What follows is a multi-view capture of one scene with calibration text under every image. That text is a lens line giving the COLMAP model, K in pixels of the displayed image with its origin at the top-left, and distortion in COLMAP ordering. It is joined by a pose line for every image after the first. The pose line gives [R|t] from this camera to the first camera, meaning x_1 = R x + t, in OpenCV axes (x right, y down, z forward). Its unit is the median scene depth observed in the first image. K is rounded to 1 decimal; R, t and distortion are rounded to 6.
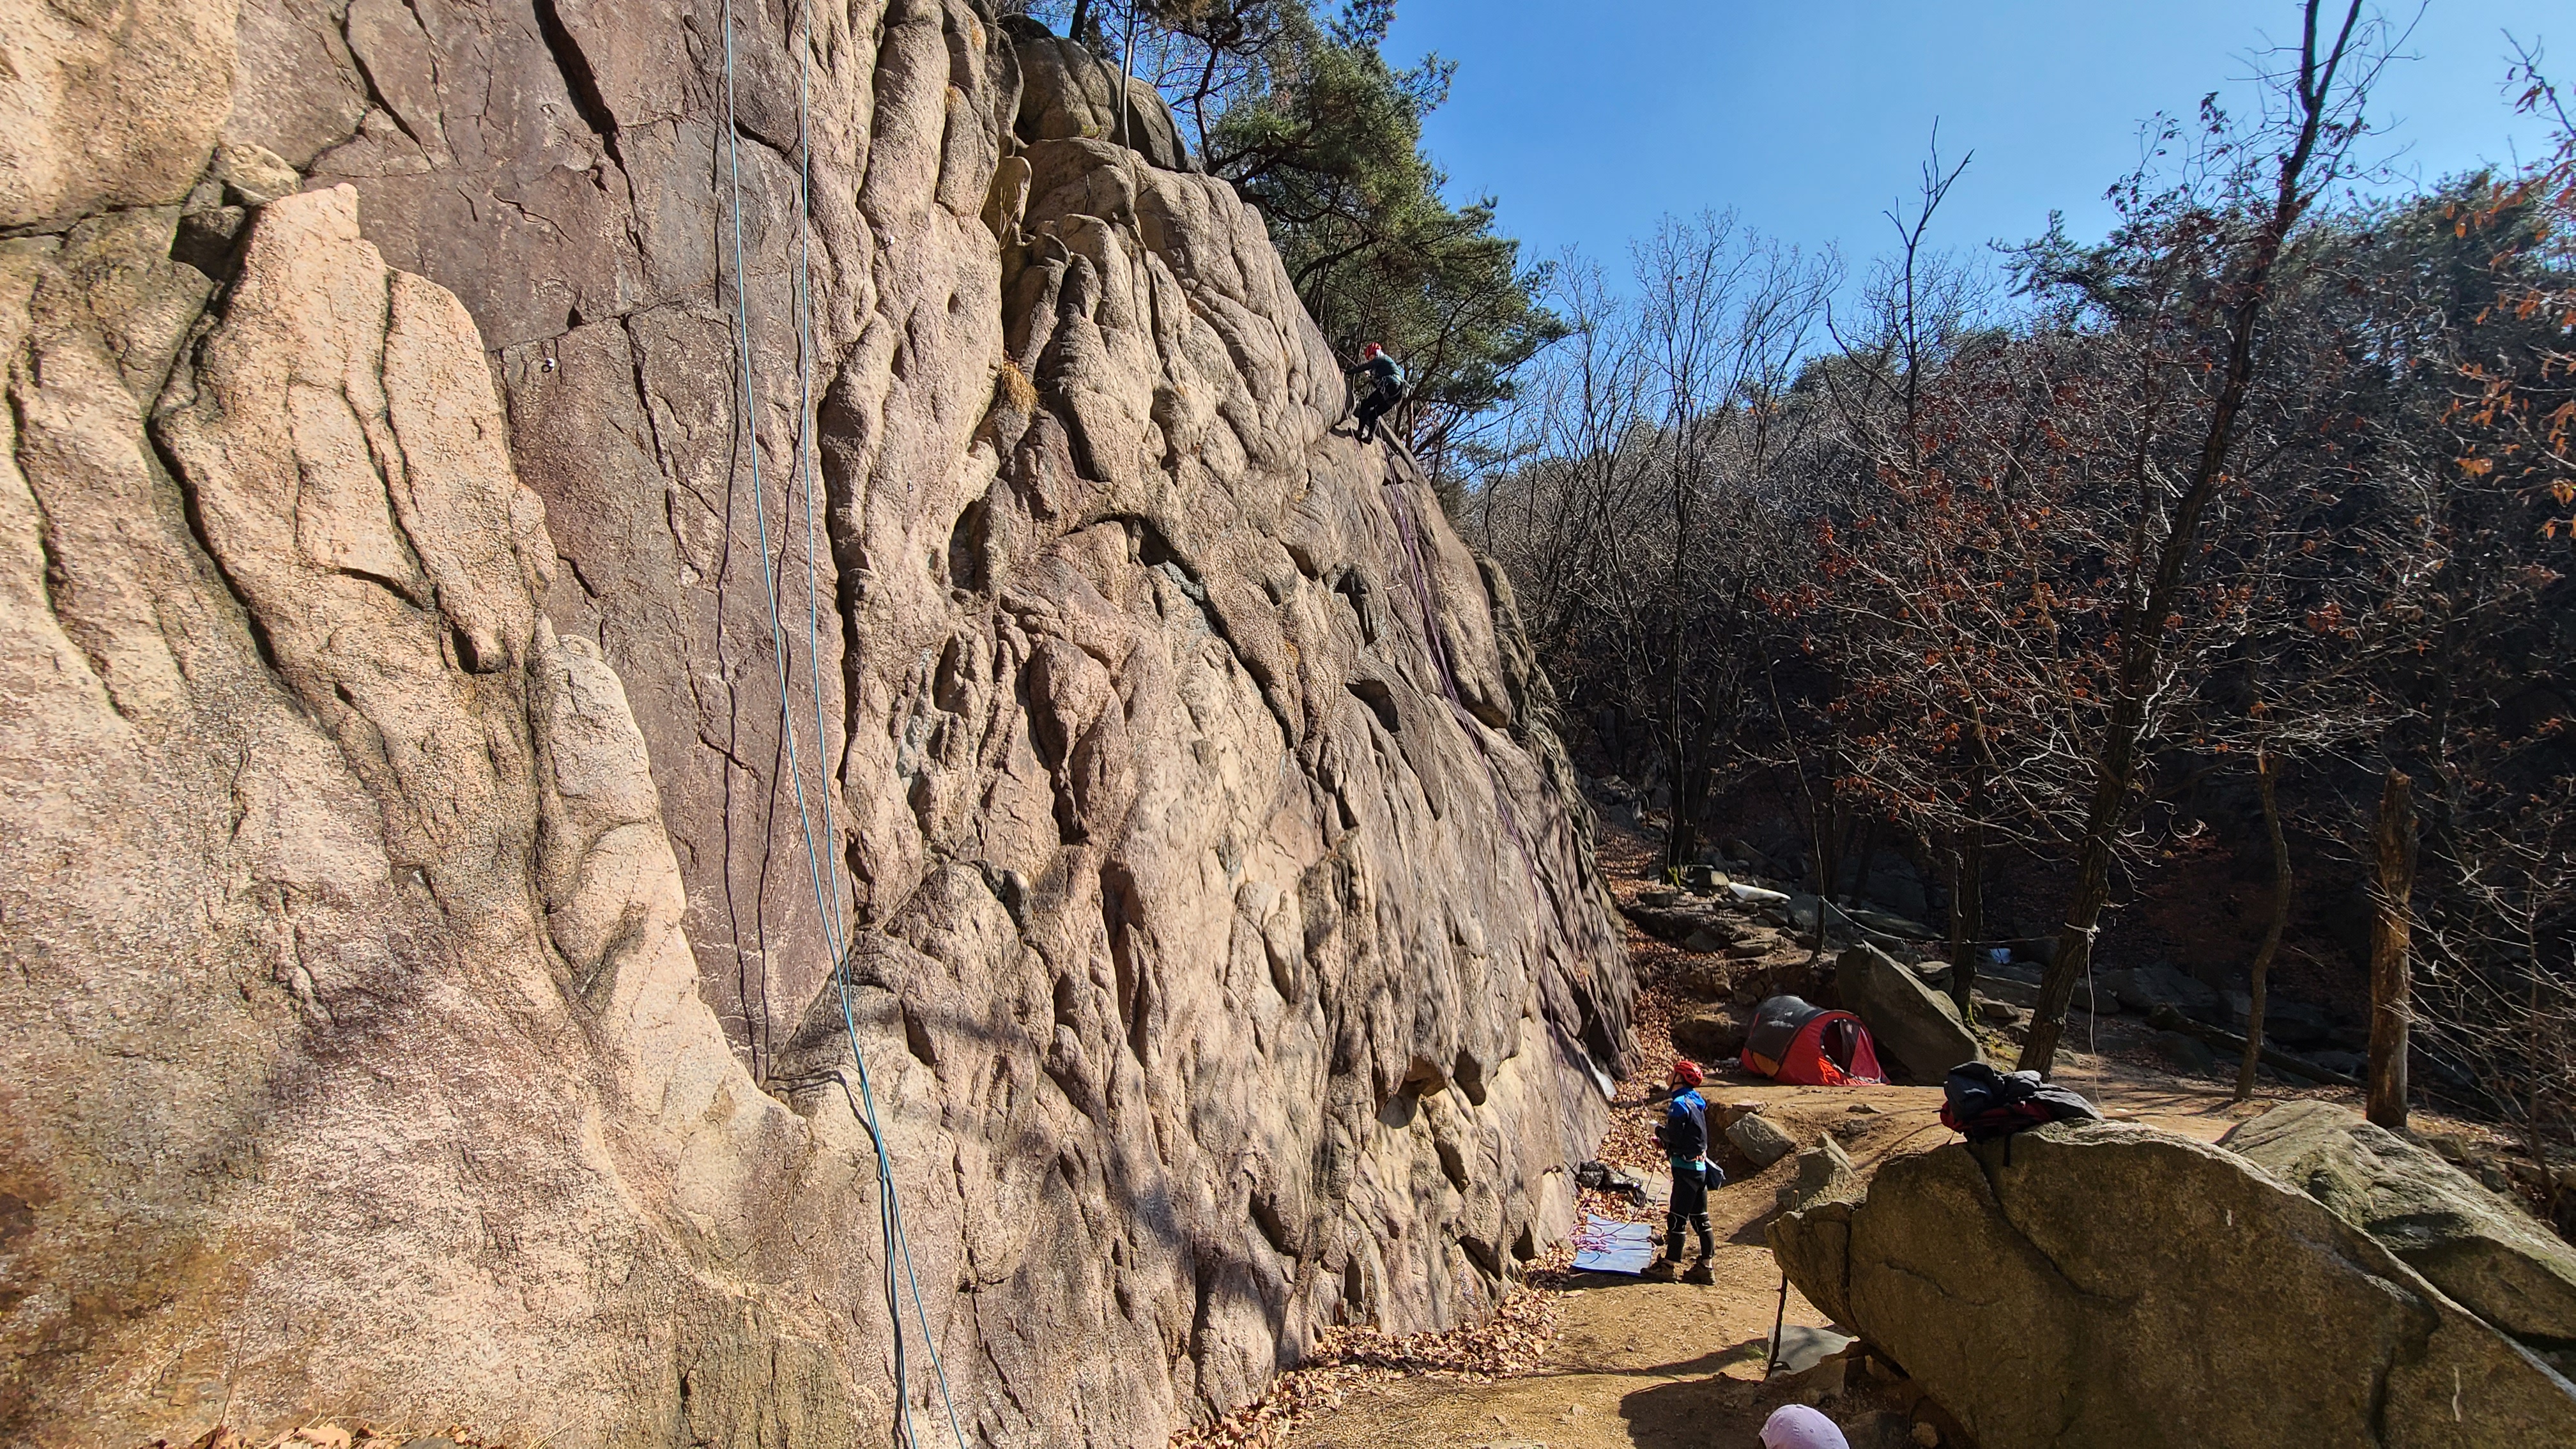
lens RADIAL K [[1085.2, 0, 1288.0], [0, 1085.2, 724.5], [0, 0, 1]] dist [0.013262, -0.006983]
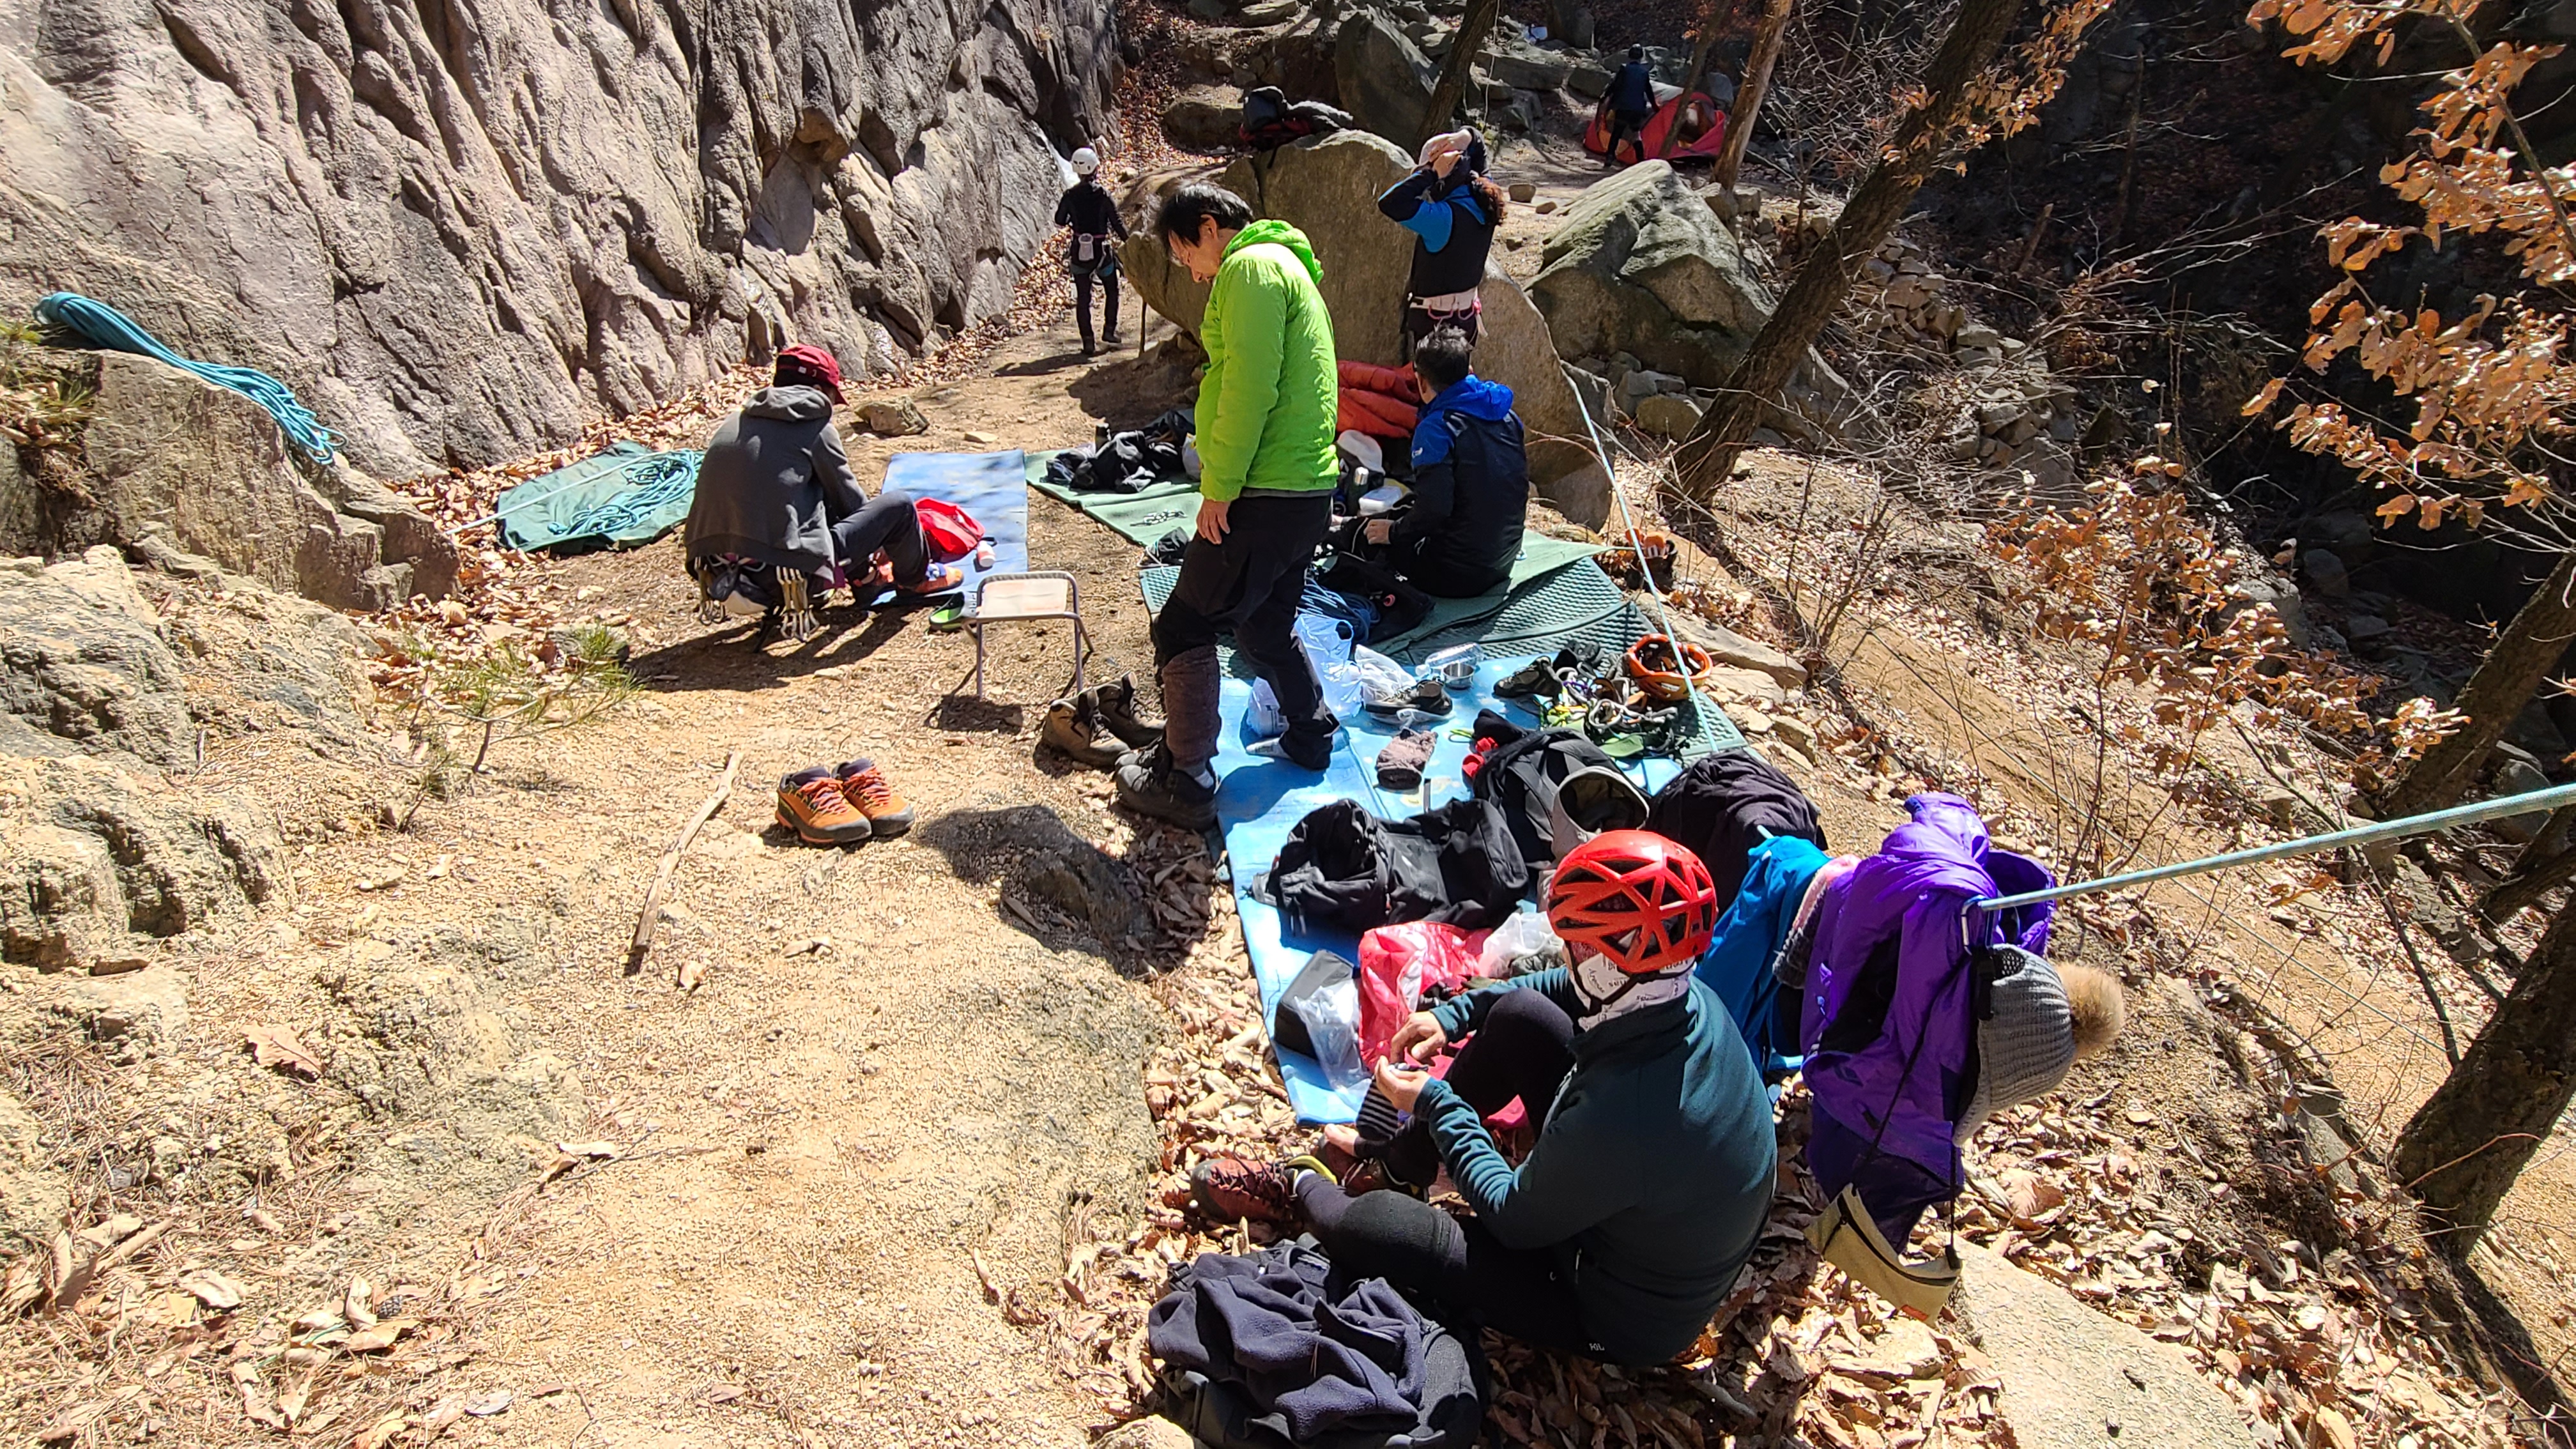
lens RADIAL K [[1345.2, 0, 1299.0], [0, 1345.2, 673.5], [0, 0, 1]] dist [0.002434, -0.000226]
pose [[0.921589, -0.152833, 0.356812, 0.024963], [-0.096549, 0.800083, 0.592069, -0.034169], [-0.375967, -0.580094, 0.722592, -0.286329]]
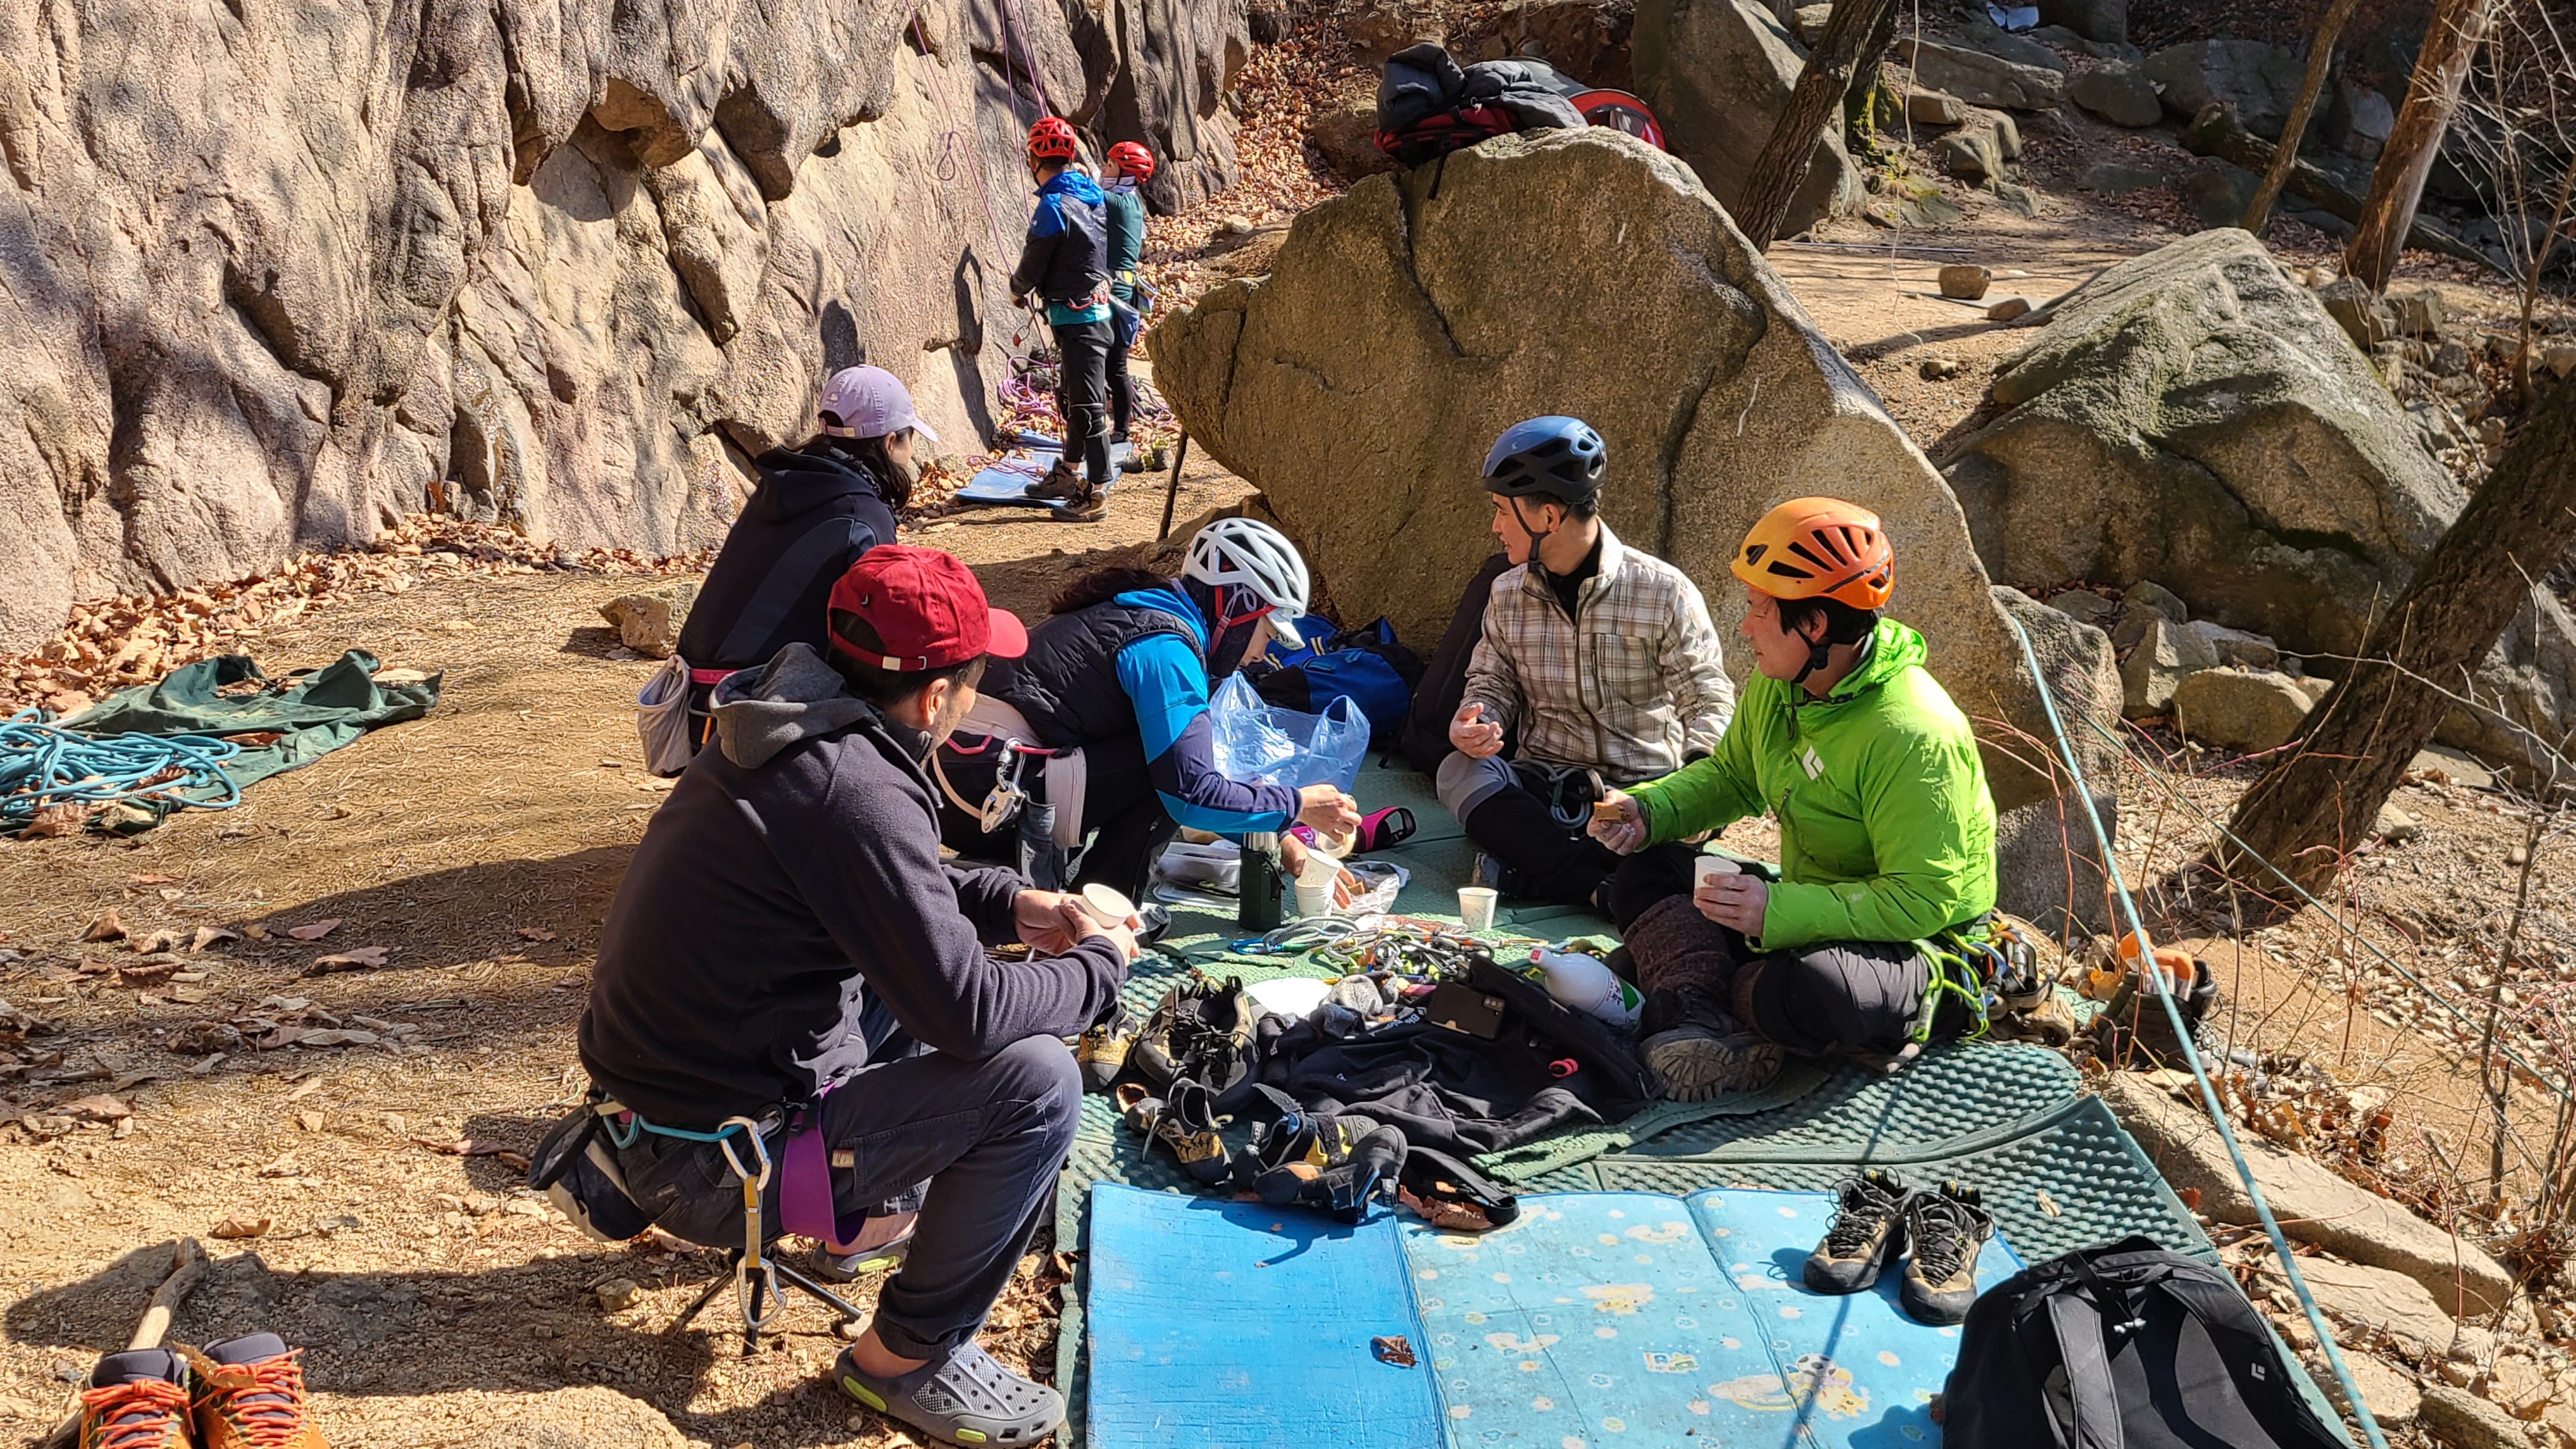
lens RADIAL K [[2538.8, 0, 1288.0], [0, 2538.8, 724.5], [0, 0, 1]] dist [0.049492, -0.010956]
pose [[0.958477, -0.037425, 0.282705, 0.079166], [-0.101098, 0.882368, 0.459571, -0.006140], [-0.266649, -0.469068, 0.841946, -0.247348]]
